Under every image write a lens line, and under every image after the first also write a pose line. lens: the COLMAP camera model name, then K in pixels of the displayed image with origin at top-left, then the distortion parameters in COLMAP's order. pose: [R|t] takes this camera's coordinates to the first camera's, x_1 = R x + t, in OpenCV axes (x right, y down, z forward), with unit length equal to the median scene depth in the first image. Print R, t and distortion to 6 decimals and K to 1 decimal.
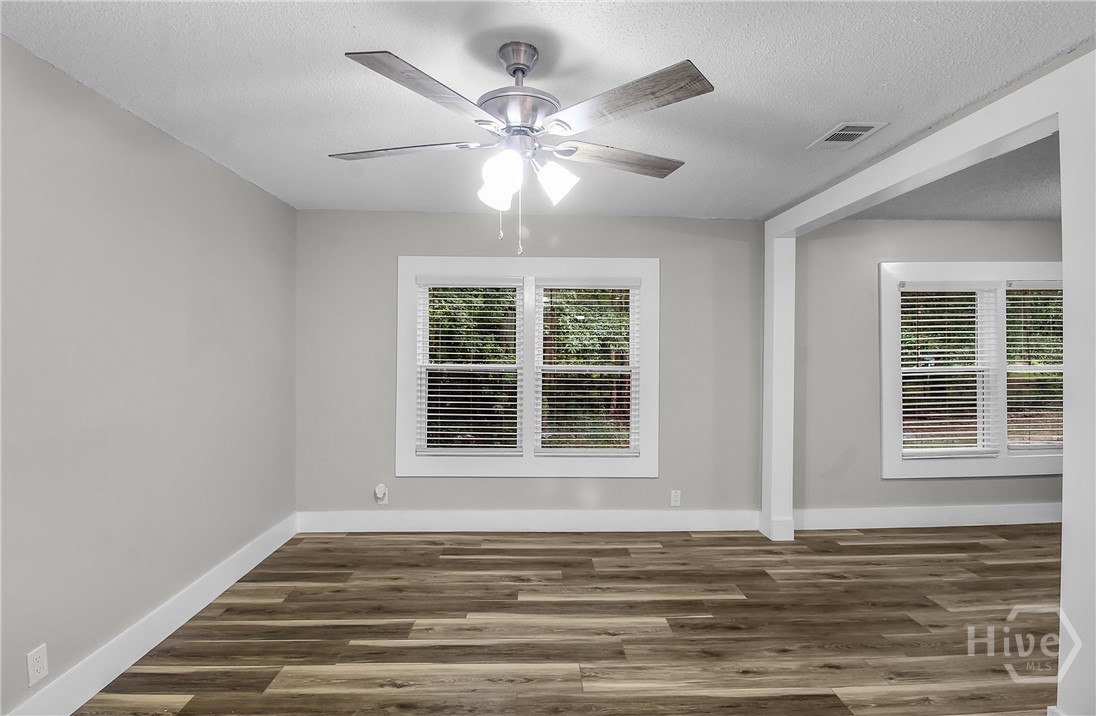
lens RADIAL K [[484.5, 0, 542.9], [0, 484.5, 353.2], [0, 0, 1]] dist [0.001802, -0.011751]
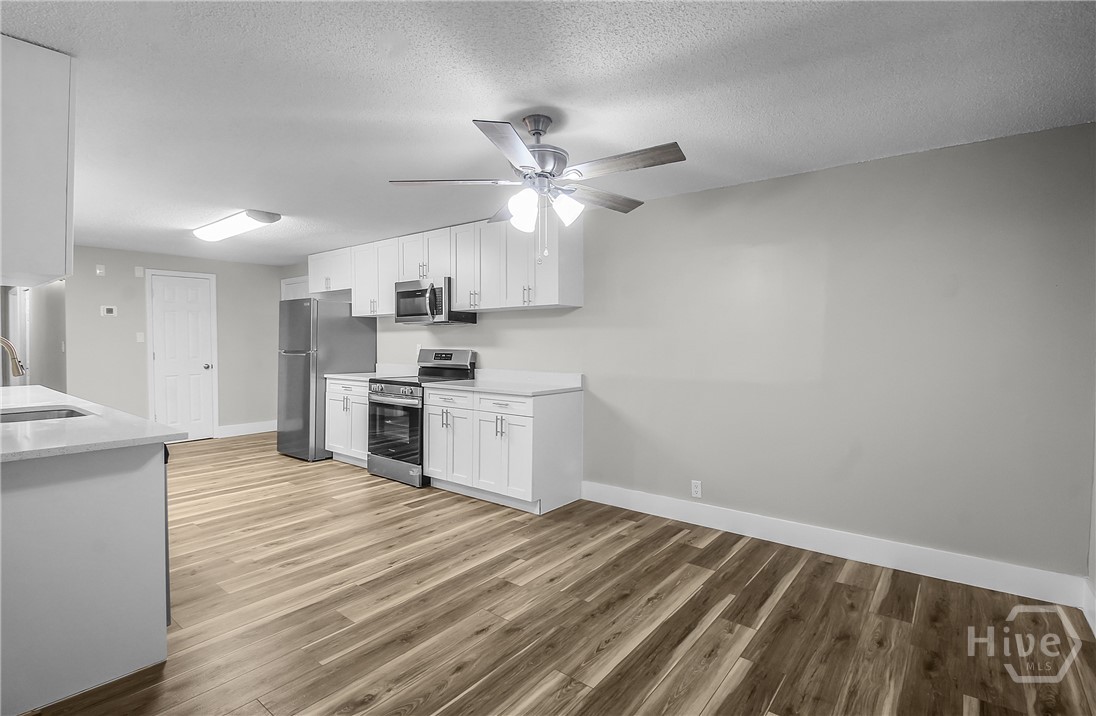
lens RADIAL K [[526.2, 0, 546.9], [0, 526.2, 326.6], [0, 0, 1]] dist [0.000223, -0.011910]
pose [[-0.630137, -0.021948, -0.776174, 0.816070], [-0.009636, 0.999745, -0.020447, 0.016823], [0.776424, -0.005405, -0.630187, 1.442386]]
